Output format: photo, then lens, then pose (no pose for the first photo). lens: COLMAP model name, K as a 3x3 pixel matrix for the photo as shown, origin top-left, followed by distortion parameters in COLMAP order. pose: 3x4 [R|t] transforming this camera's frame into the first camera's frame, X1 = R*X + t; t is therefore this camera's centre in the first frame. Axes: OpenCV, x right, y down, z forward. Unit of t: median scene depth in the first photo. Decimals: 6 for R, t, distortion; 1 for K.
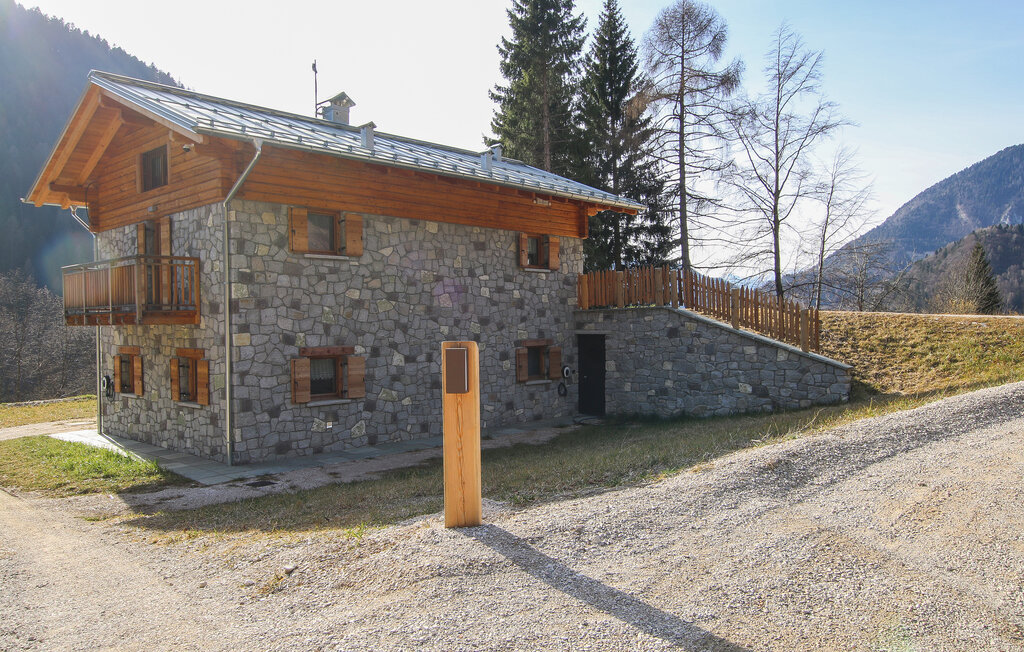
lens RADIAL K [[750.8, 0, 511.1], [0, 750.8, 331.6], [0, 0, 1]] dist [0.024174, 0.003192]
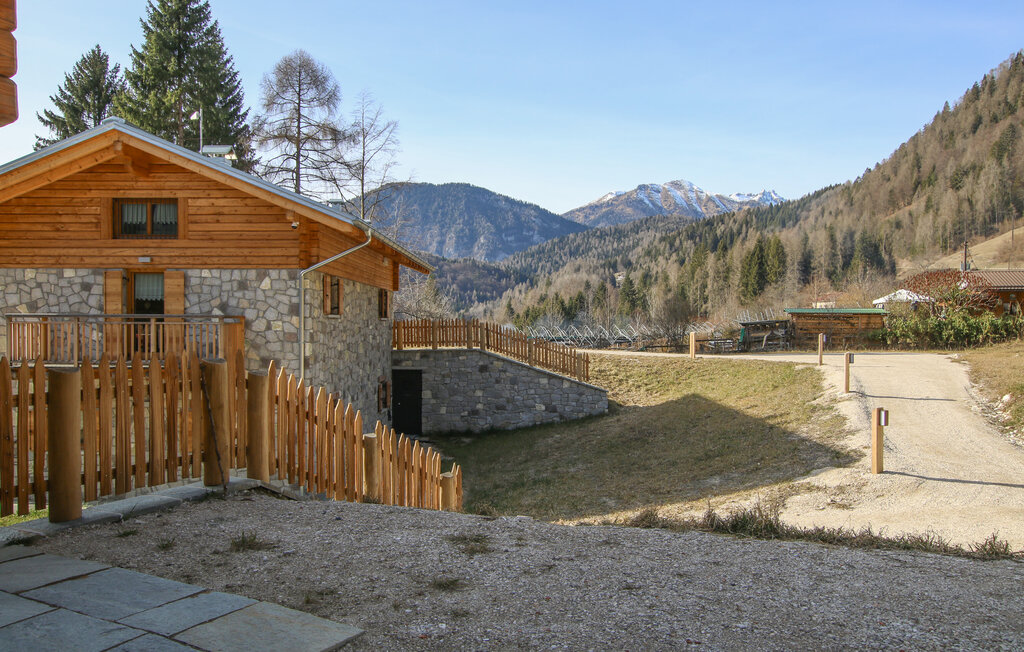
lens RADIAL K [[750.8, 0, 512.2], [0, 750.8, 324.2], [0, 0, 1]] dist [0.024174, 0.003192]
pose [[0.747192, 0.018406, 0.664353, -0.675478], [-0.003958, 0.999722, -0.023246, -0.049714], [-0.664597, 0.014740, 0.747057, -0.055849]]
